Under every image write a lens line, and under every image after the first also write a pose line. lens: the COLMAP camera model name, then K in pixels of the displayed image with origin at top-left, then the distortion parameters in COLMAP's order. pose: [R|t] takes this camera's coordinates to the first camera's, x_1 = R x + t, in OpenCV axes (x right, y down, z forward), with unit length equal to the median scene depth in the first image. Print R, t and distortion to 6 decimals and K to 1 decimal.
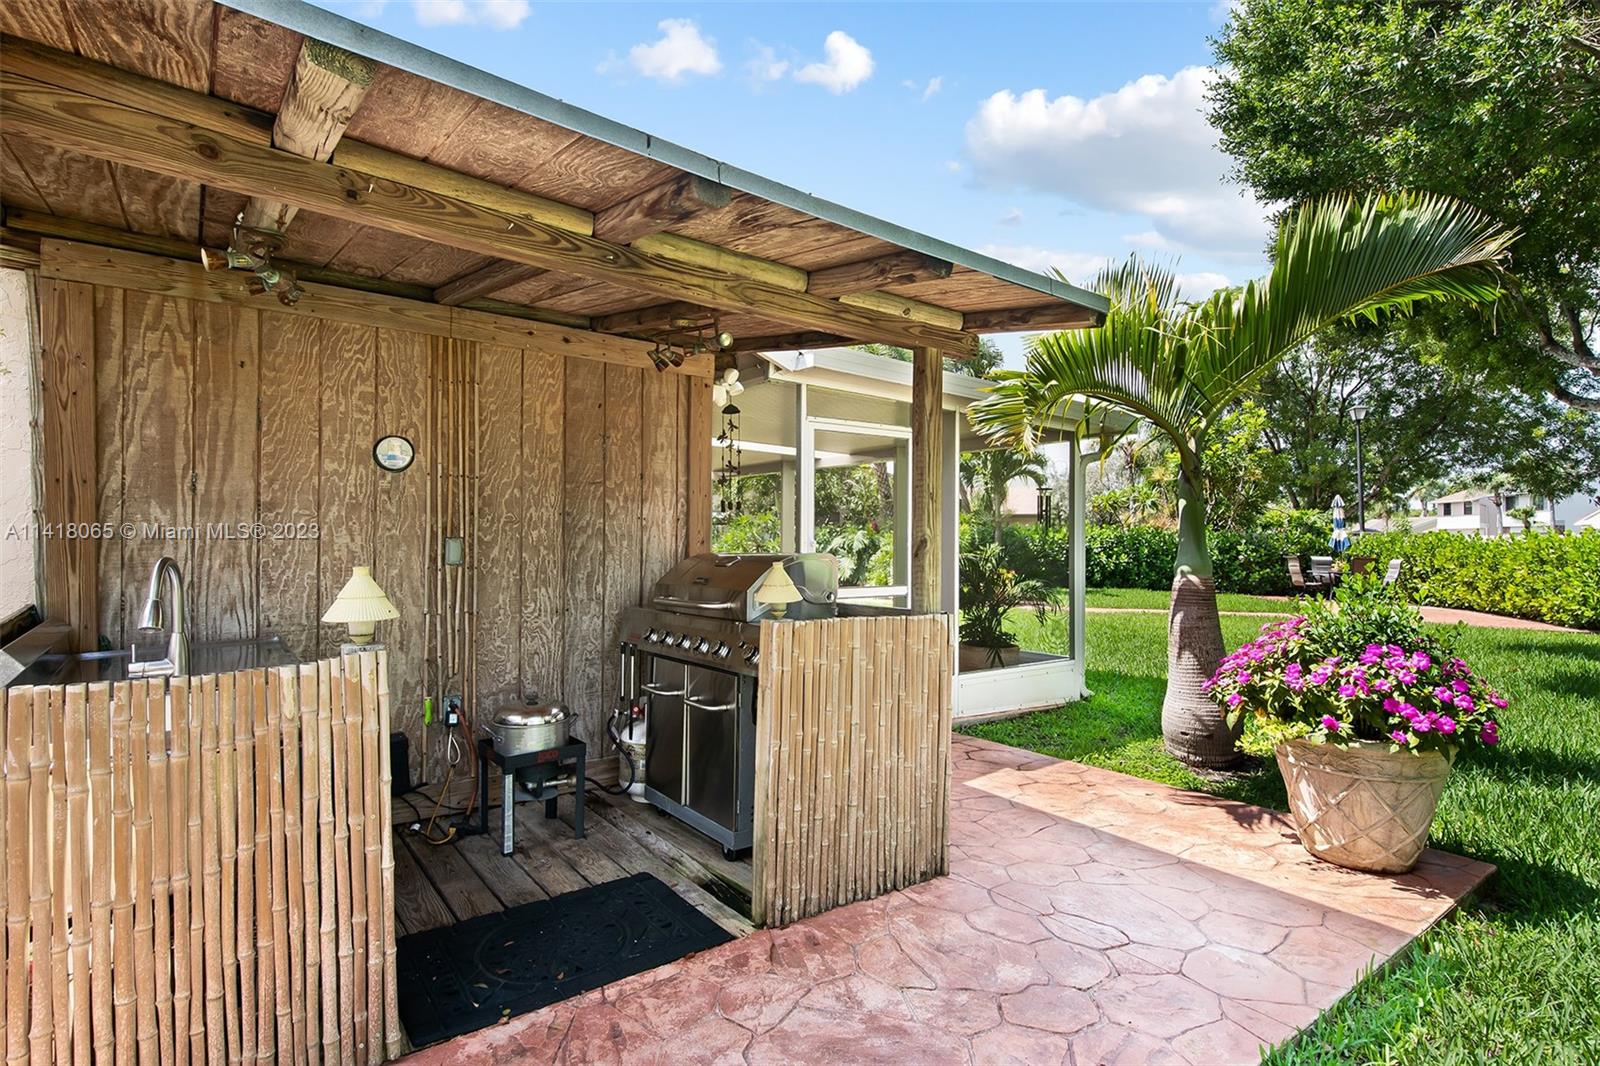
lens RADIAL K [[795.5, 0, 800.0], [0, 795.5, 533.0], [0, 0, 1]] dist [0.000614, -0.000146]
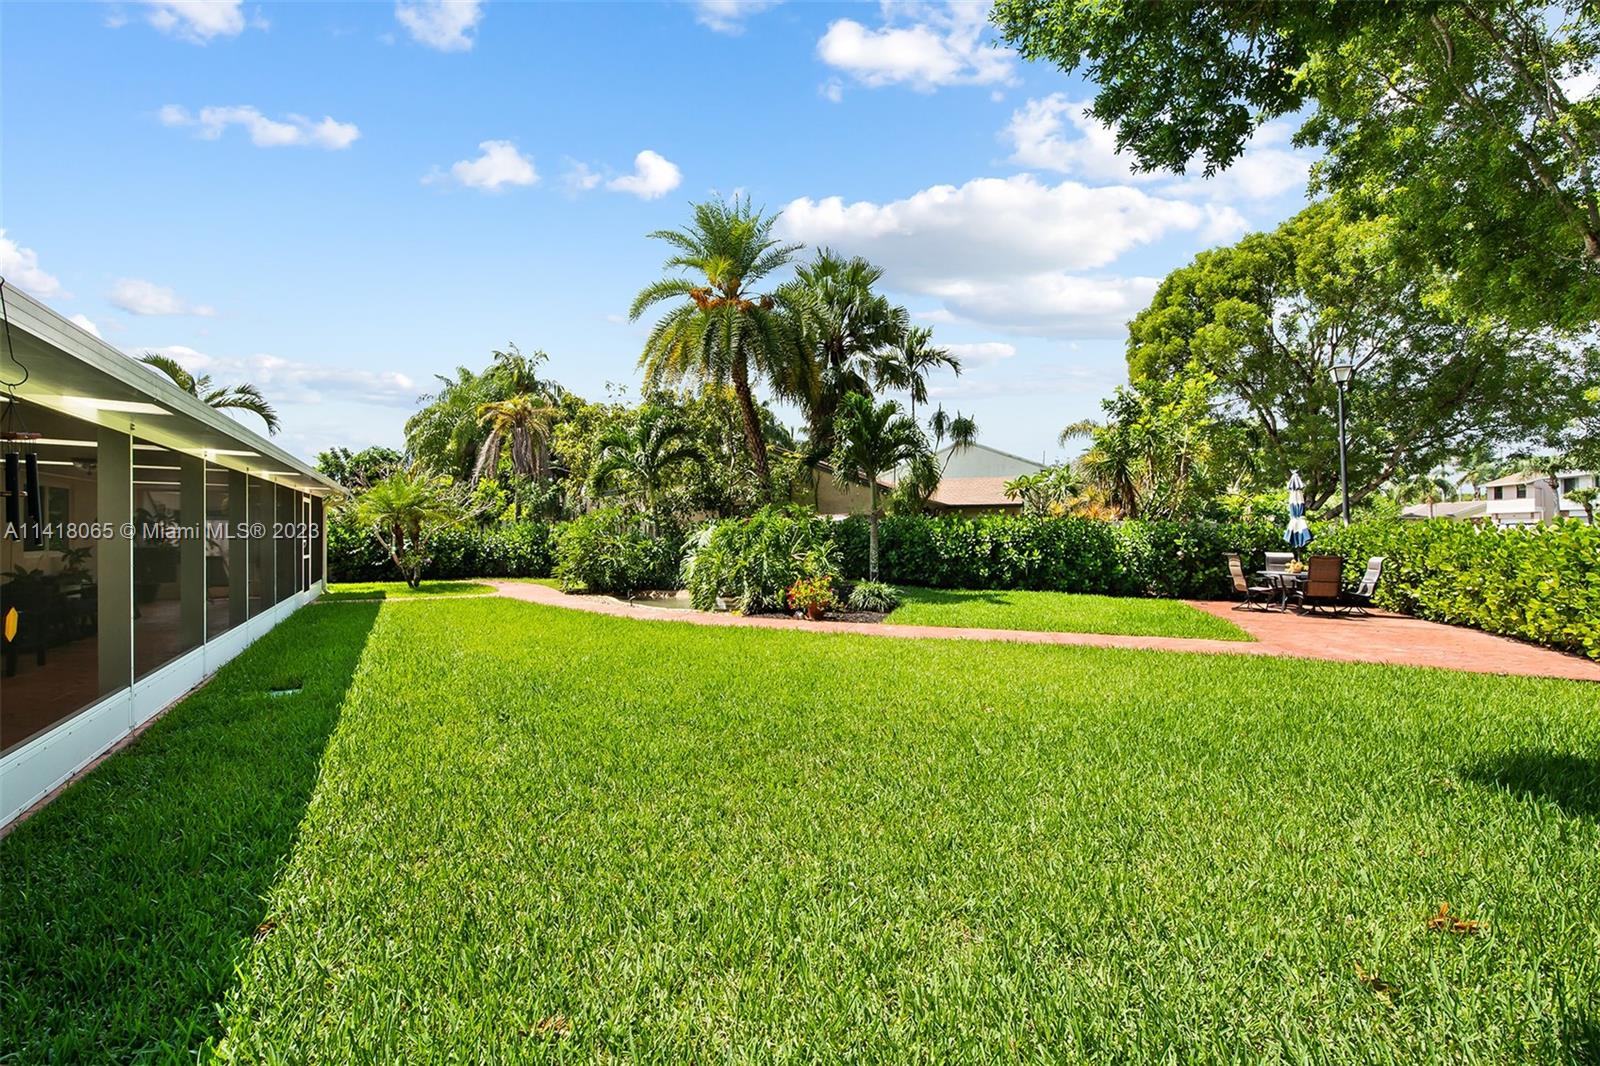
lens RADIAL K [[690.4, 0, 801.3], [0, 690.4, 525.7], [0, 0, 1]] dist [0.000390, -0.000078]
pose [[0.993397, -0.009854, -0.114302, 0.250136], [0.010269, 0.999943, 0.003048, -0.003847], [0.114266, -0.004202, 0.993441, 0.253366]]
